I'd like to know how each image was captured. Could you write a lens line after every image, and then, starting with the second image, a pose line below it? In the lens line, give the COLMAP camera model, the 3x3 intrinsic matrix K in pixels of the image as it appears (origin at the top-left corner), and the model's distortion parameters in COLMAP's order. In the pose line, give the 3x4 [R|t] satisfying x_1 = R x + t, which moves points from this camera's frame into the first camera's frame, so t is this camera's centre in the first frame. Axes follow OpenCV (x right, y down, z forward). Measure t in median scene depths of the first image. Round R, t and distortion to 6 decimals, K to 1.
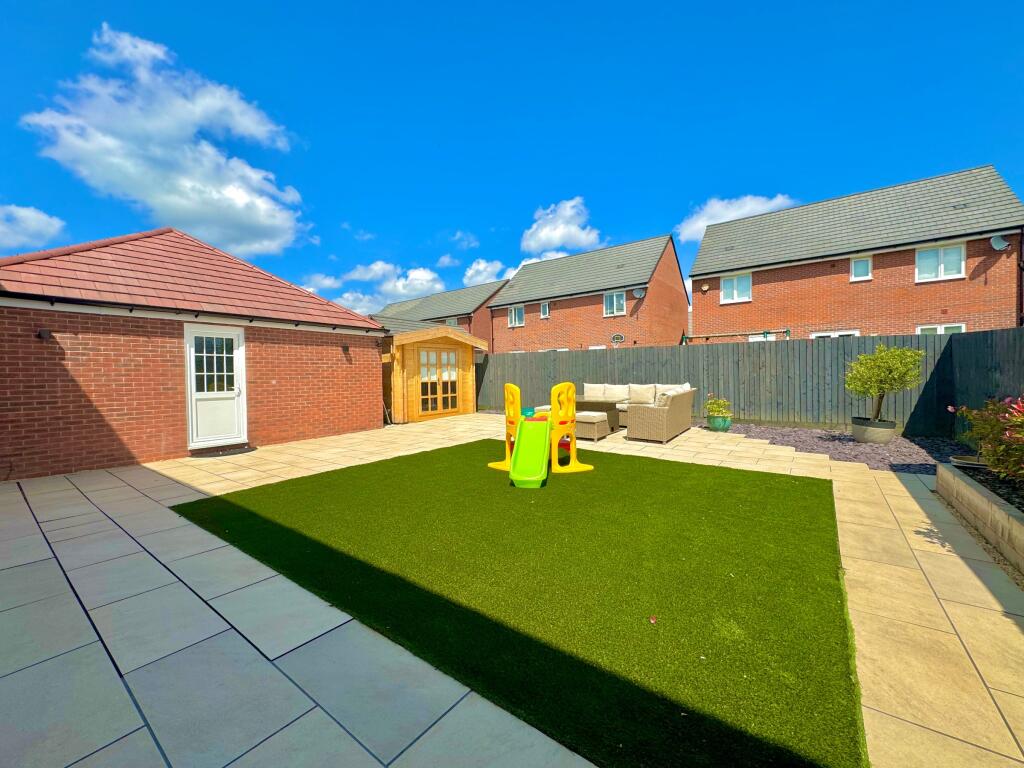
lens RADIAL K [[411.4, 0, 512.3], [0, 411.4, 383.3], [0, 0, 1]] dist [-0.003816, 0.000860]
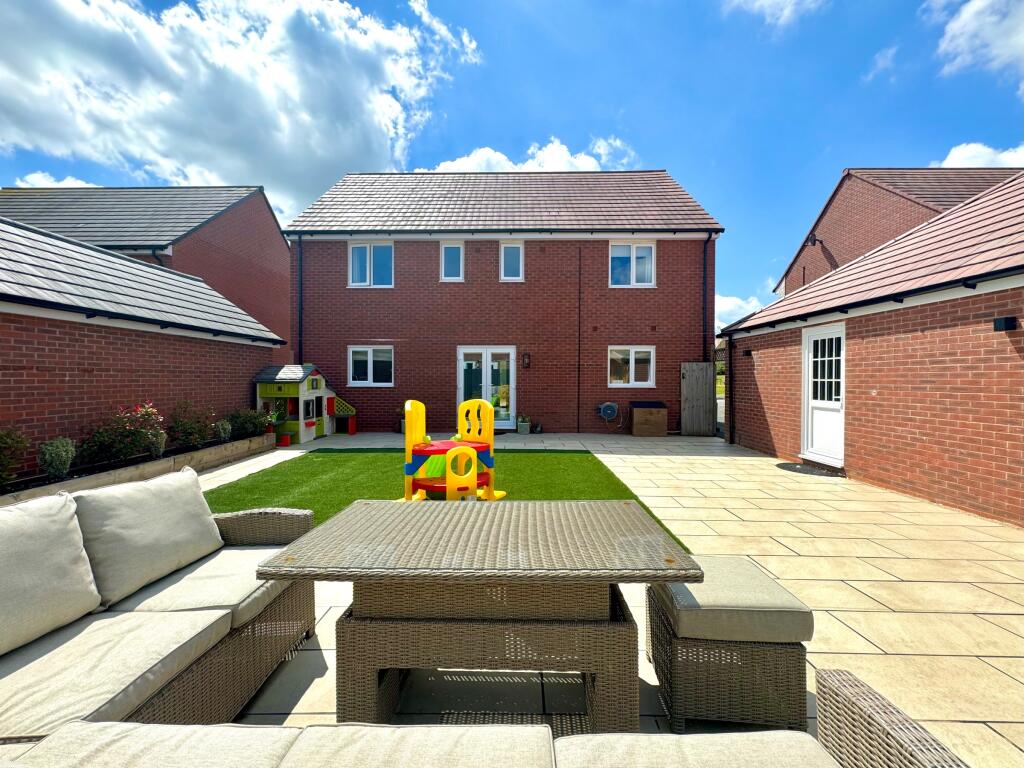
lens RADIAL K [[411.4, 0, 511.1], [0, 411.4, 382.0], [0, 0, 1]] dist [-0.003816, 0.000860]
pose [[-0.812684, 0.019690, -0.582371, 0.309247], [0.002663, 0.999544, 0.030078, -0.044650], [0.582698, 0.022893, -0.812366, 1.234811]]
